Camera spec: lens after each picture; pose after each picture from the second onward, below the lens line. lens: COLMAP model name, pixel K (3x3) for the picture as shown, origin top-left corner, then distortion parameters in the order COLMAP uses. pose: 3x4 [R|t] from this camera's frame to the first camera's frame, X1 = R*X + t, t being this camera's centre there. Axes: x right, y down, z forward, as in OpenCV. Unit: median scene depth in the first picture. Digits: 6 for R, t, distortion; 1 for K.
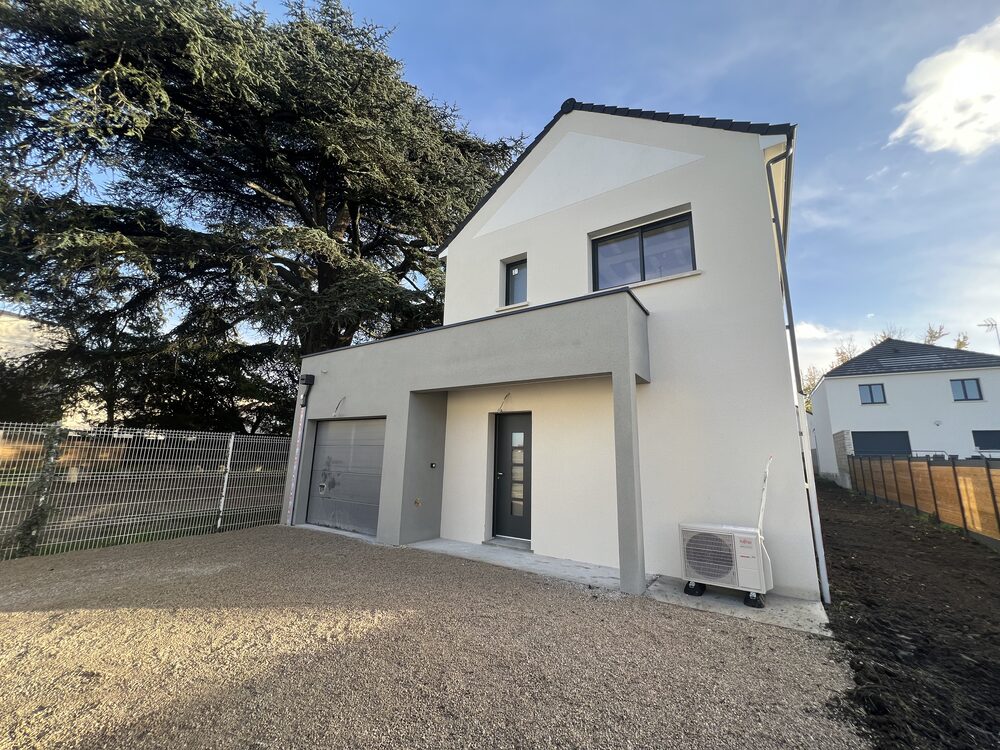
lens RADIAL K [[408.1, 0, 498.0], [0, 408.1, 373.0], [0, 0, 1]] dist [0.000346, 0.000085]
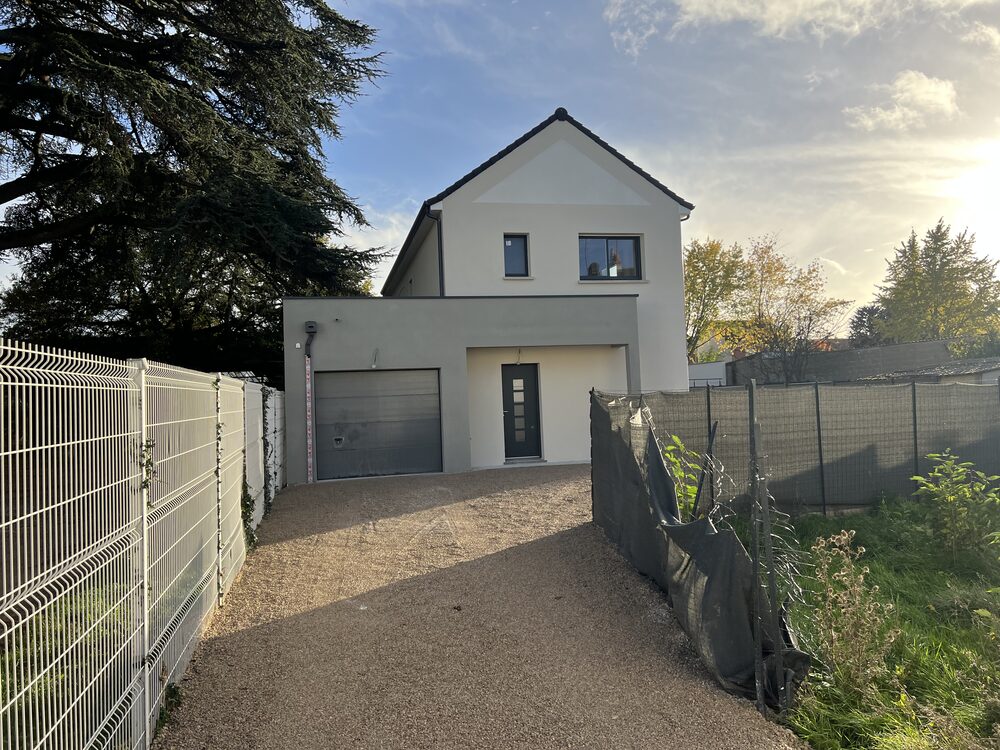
lens RADIAL K [[782.0, 0, 500.0], [0, 782.0, 379.5], [0, 0, 1]] dist [0.036785, -0.025680]
pose [[0.664279, -0.030279, 0.746871, -1.790003], [-0.096135, 0.987420, 0.125536, -0.152451], [-0.741277, -0.155192, 0.653012, -0.541936]]
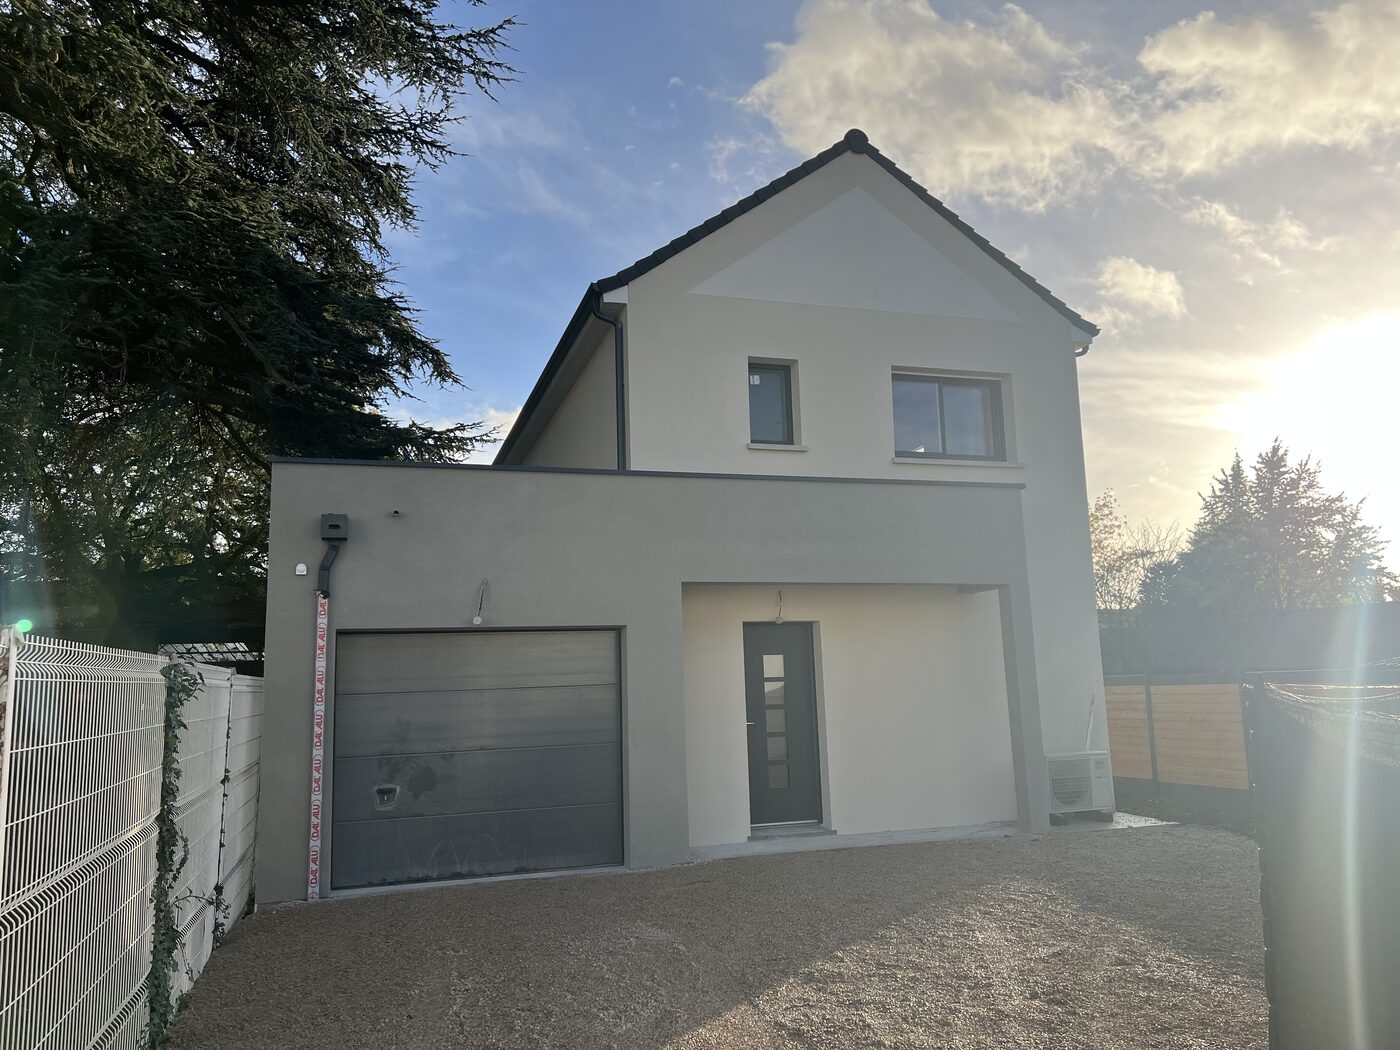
lens RADIAL K [[1094.8, 0, 718.8], [0, 1094.8, 525.7], [0, 0, 1]] dist [0.036785, -0.025680]
pose [[0.595424, 0.075911, 0.799818, -1.318057], [-0.117727, 0.993024, -0.006607, -0.027139], [-0.794740, -0.090226, 0.600207, 0.094631]]
